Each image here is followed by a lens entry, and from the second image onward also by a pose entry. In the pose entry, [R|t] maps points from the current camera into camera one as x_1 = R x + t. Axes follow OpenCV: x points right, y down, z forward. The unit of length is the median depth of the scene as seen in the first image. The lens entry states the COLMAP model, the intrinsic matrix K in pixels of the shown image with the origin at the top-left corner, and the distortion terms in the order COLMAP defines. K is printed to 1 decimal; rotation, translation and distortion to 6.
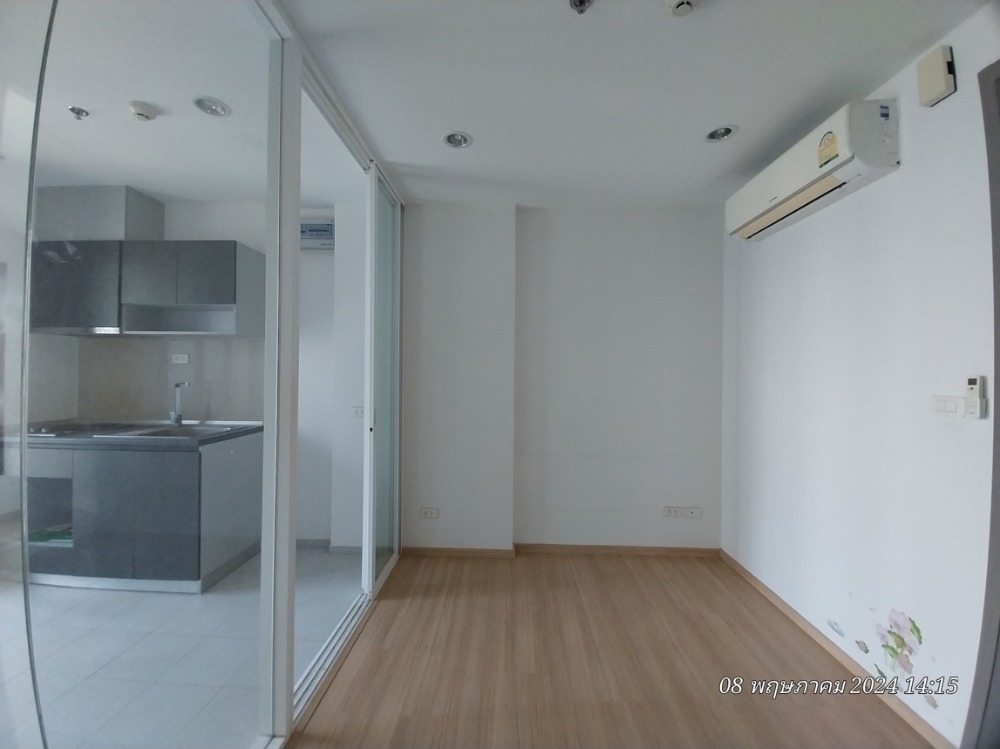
lens RADIAL K [[393.0, 0, 500.2], [0, 393.0, 373.4], [0, 0, 1]] dist [0.007492, -0.005017]
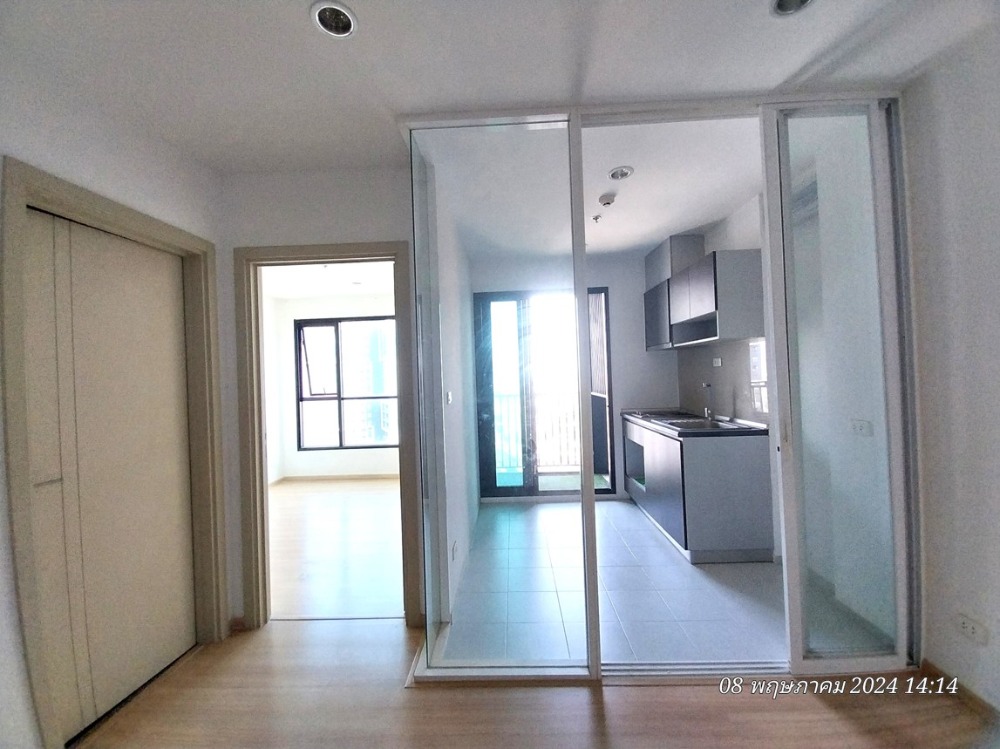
lens RADIAL K [[393.0, 0, 499.9], [0, 393.0, 374.9], [0, 0, 1]] dist [0.007492, -0.005017]
pose [[0.002063, -0.011354, -0.999933, 0.382262], [0.038750, 0.999185, -0.011266, -0.012559], [0.999247, -0.038724, 0.002501, 0.398936]]
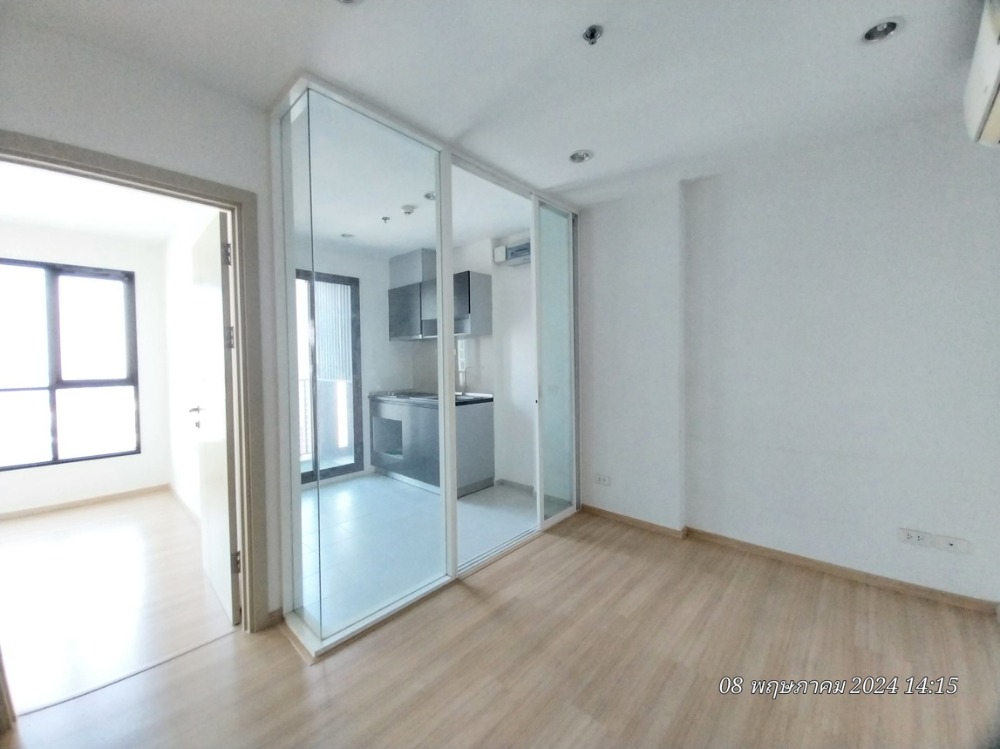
lens RADIAL K [[393.0, 0, 498.2], [0, 393.0, 374.2], [0, 0, 1]] dist [0.007492, -0.005017]
pose [[0.756907, 0.002389, -0.653518, 0.367615], [0.023498, 0.999247, 0.030868, 0.007611], [0.653100, -0.038721, 0.756281, -0.053858]]
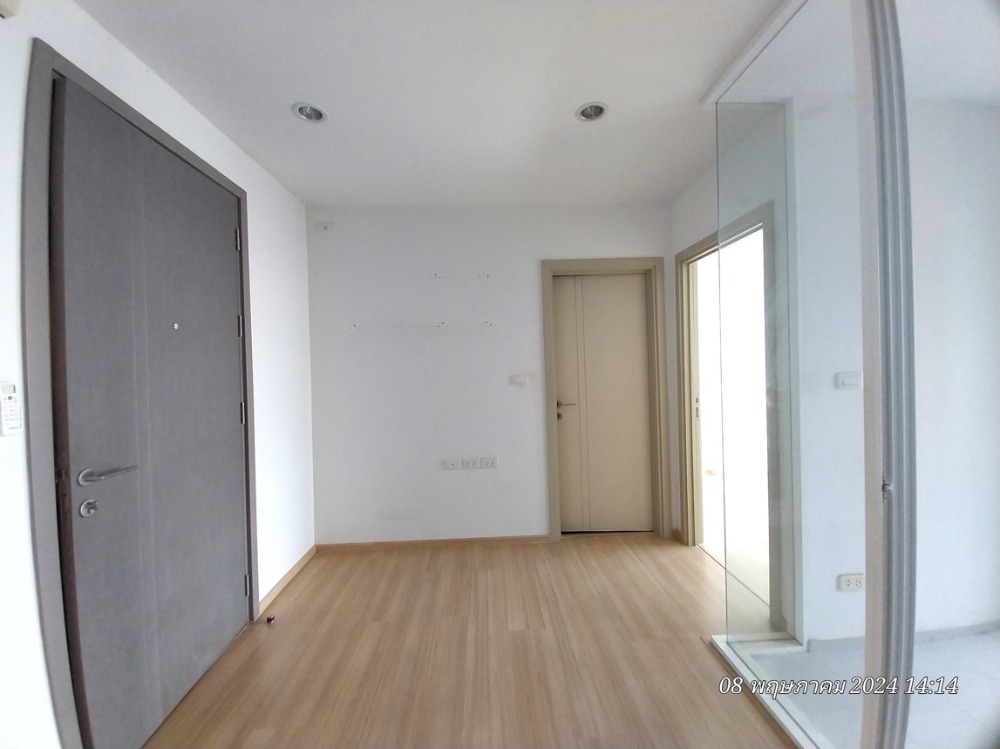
lens RADIAL K [[393.0, 0, 499.3], [0, 393.0, 370.0], [0, 0, 1]] dist [0.007492, -0.005017]
pose [[-0.996274, 0.038322, -0.077258, 0.124460], [0.037872, 0.999256, 0.007275, -0.019660], [0.077479, 0.004322, -0.996985, 0.923569]]
